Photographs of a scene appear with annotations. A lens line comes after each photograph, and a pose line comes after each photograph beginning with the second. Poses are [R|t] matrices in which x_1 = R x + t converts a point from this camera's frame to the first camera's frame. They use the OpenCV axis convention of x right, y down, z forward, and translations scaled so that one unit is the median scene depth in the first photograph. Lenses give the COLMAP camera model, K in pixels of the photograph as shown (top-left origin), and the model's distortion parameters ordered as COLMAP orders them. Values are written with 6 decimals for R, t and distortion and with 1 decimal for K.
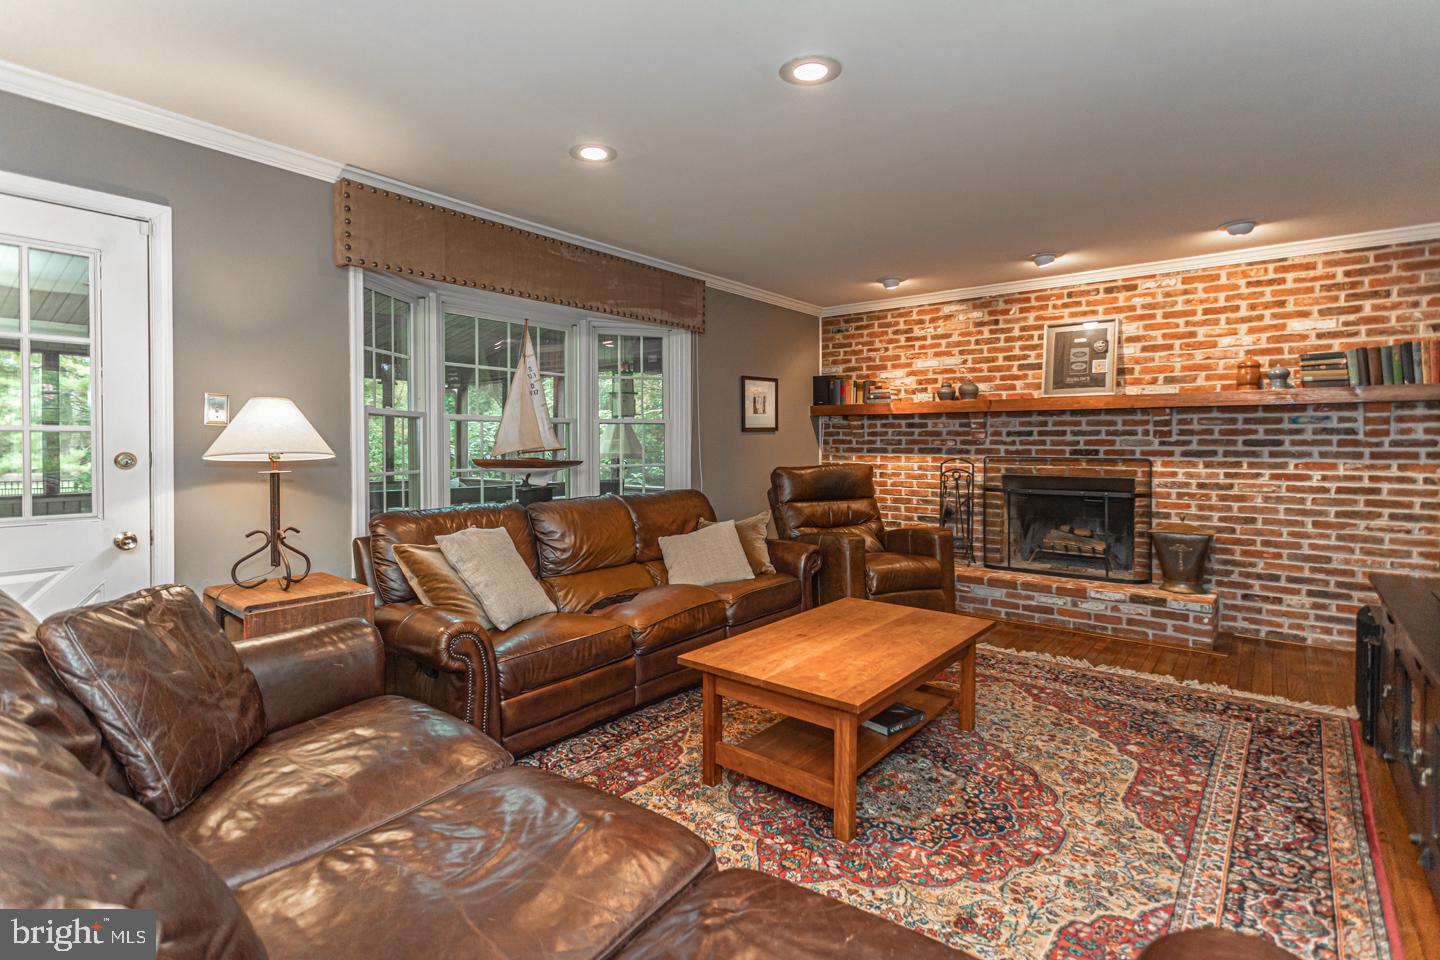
lens RADIAL K [[687.4, 0, 726.7], [0, 687.4, 454.3], [0, 0, 1]] dist [0.000854, -0.000084]
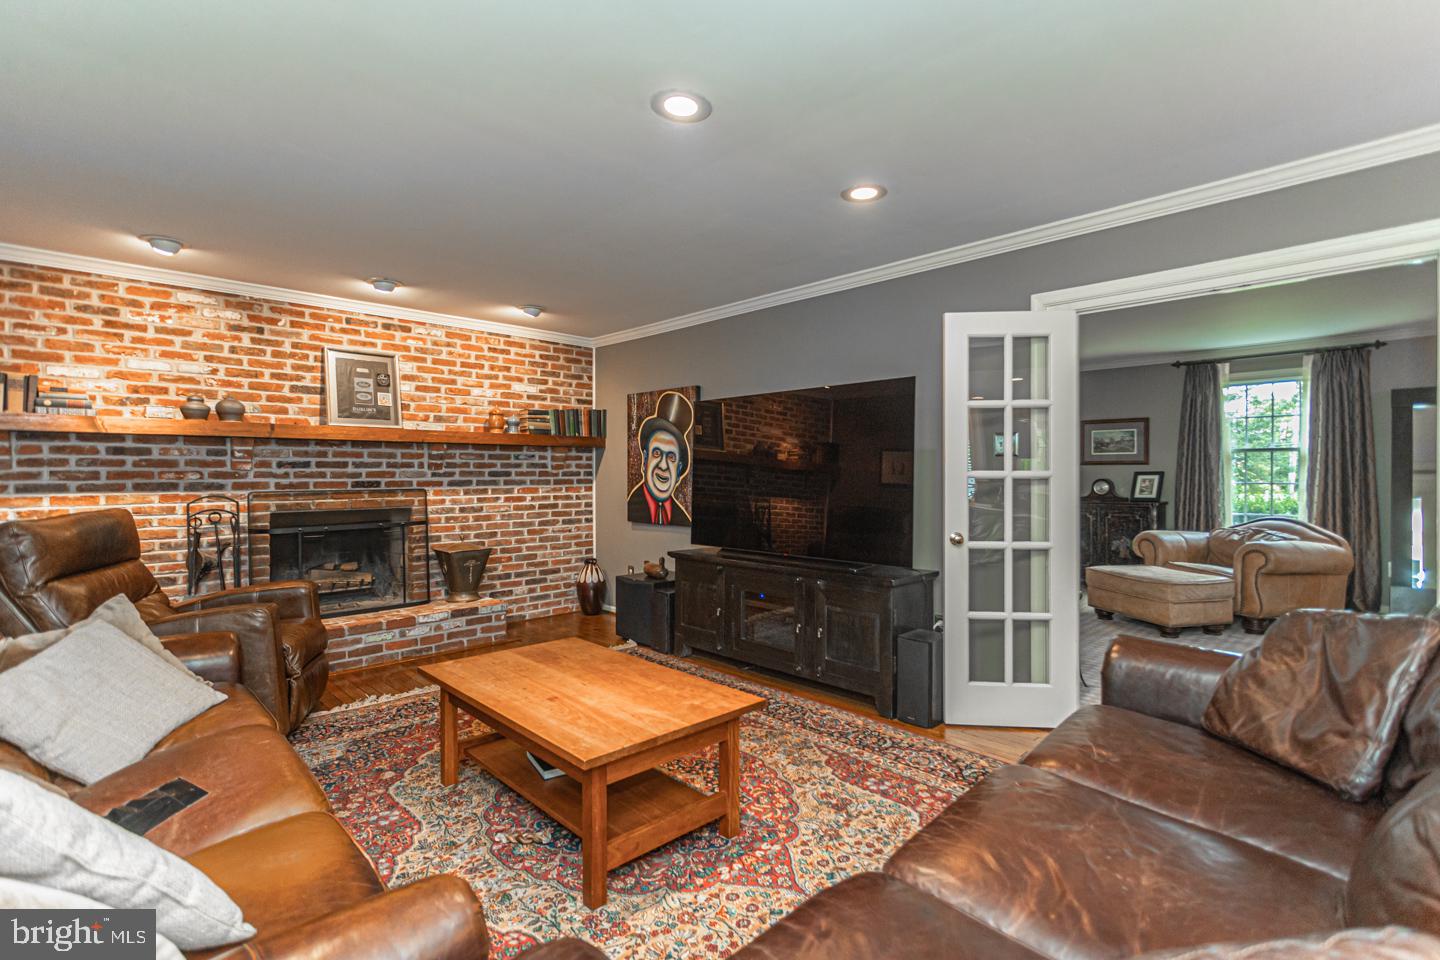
lens RADIAL K [[679.3, 0, 724.9], [0, 679.3, 473.6], [0, 0, 1]] dist [0.003712, 0.001390]
pose [[0.124095, -0.003916, 0.992263, -0.411914], [0.020828, 0.999782, 0.001341, -0.009230], [-0.992052, 0.020501, 0.124149, 0.391608]]
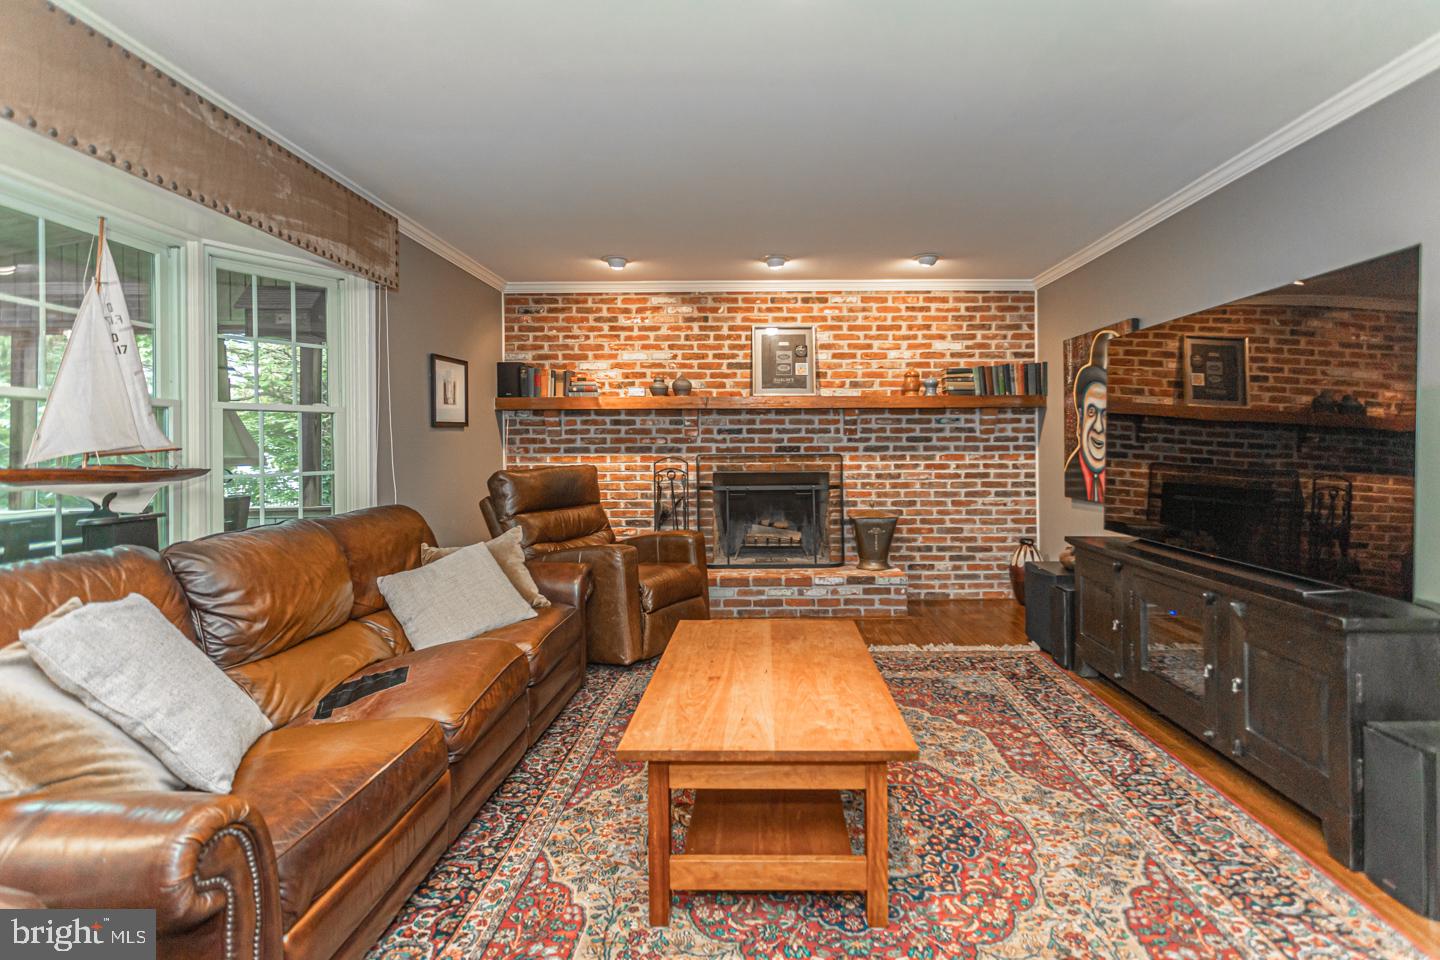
lens RADIAL K [[694.1, 0, 756.3], [0, 694.1, 439.2], [0, 0, 1]] dist [-0.000935, 0.001711]
pose [[0.783353, -0.000036, 0.621577, -0.200175], [0.017928, 0.999585, -0.022536, 0.005758], [-0.621318, 0.028797, 0.783029, 0.199483]]
